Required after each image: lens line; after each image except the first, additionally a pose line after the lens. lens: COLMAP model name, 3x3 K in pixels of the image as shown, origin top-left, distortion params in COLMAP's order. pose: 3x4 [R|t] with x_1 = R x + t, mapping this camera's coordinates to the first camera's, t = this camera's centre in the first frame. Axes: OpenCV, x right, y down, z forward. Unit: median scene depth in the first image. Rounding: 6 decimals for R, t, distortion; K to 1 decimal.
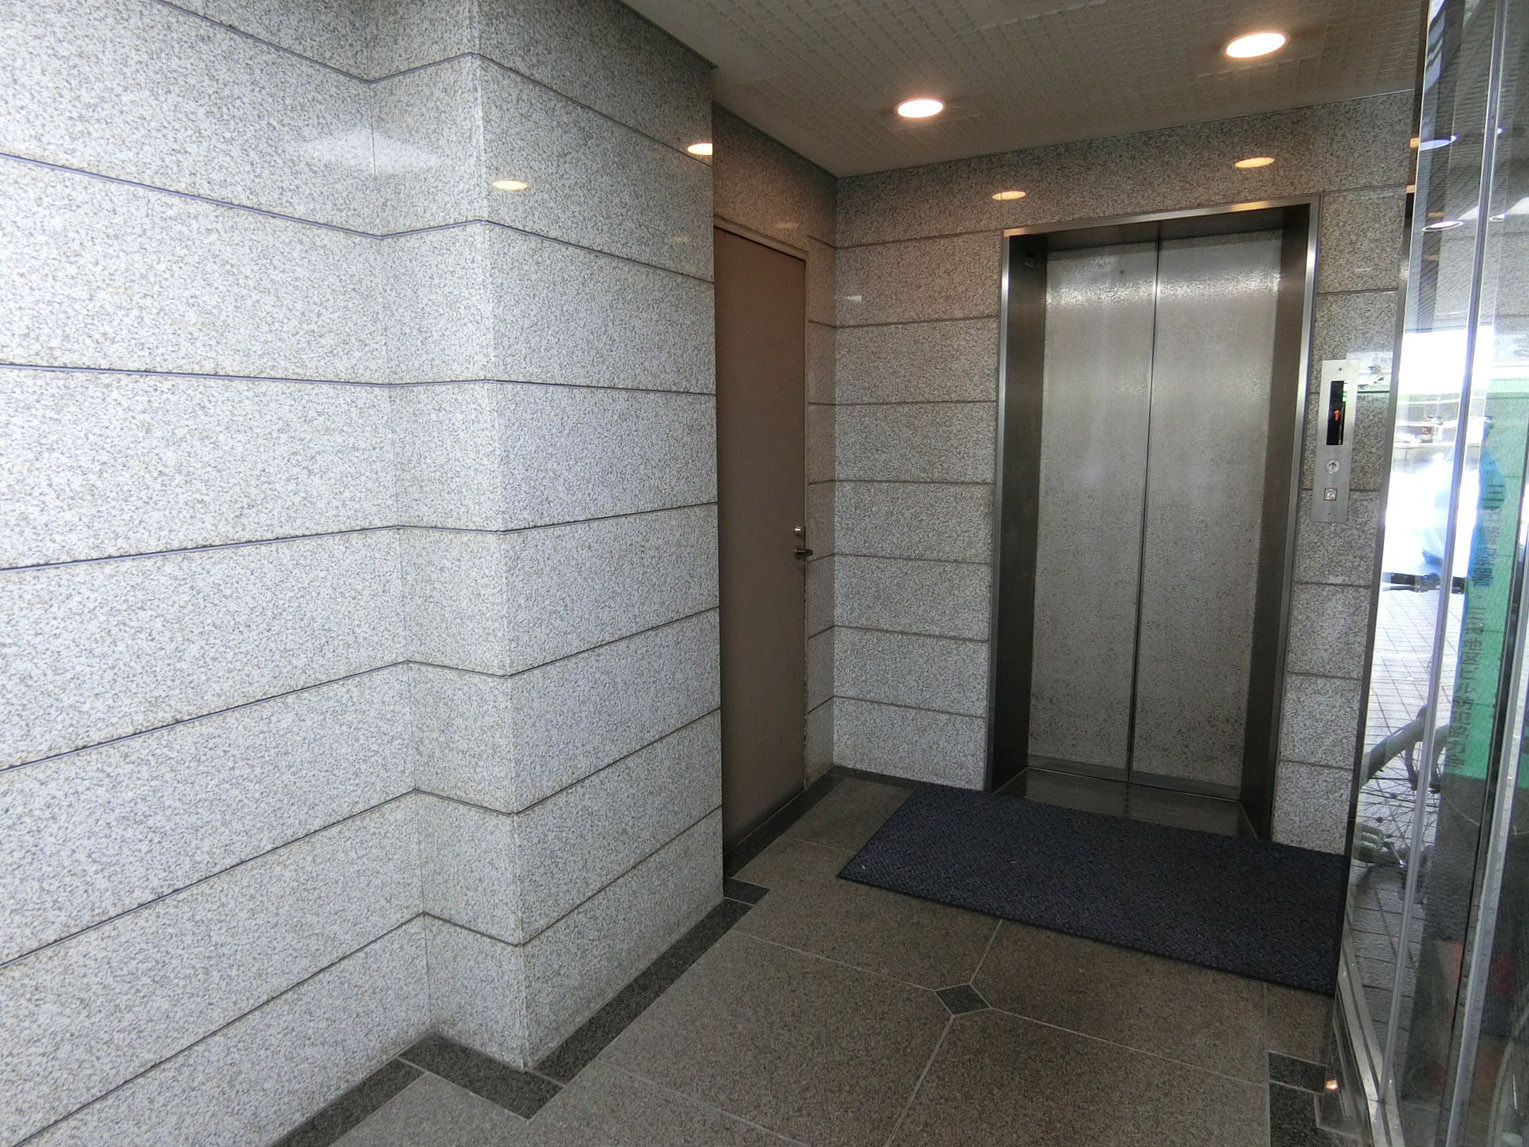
lens RADIAL K [[871.9, 0, 764.1], [0, 871.9, 567.9], [0, 0, 1]] dist [-0.009247, -0.003271]
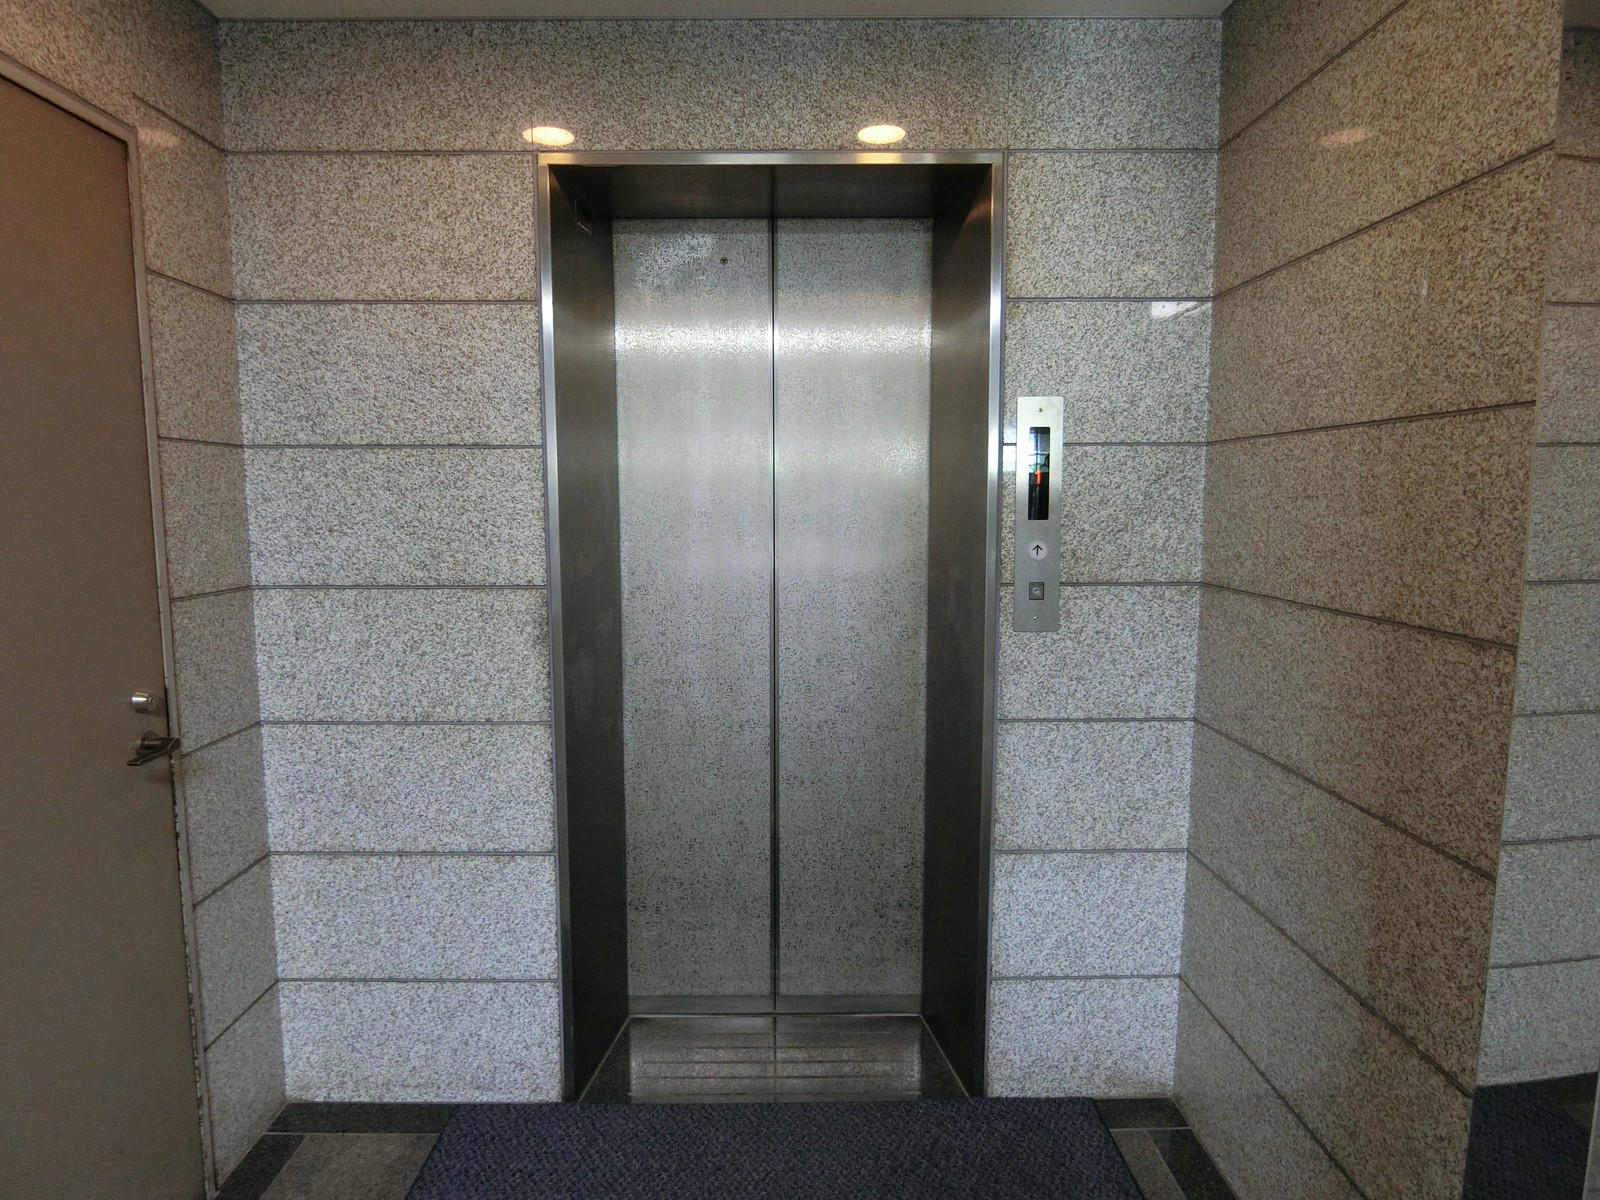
lens RADIAL K [[912.4, 0, 793.4], [0, 912.4, 590.9], [0, 0, 1]] dist [-0.009247, -0.003271]
pose [[0.875286, -0.041663, 0.481808, 0.109222], [0.068542, 0.996912, -0.038313, -0.056610], [-0.478724, 0.066558, 0.875439, 0.370260]]
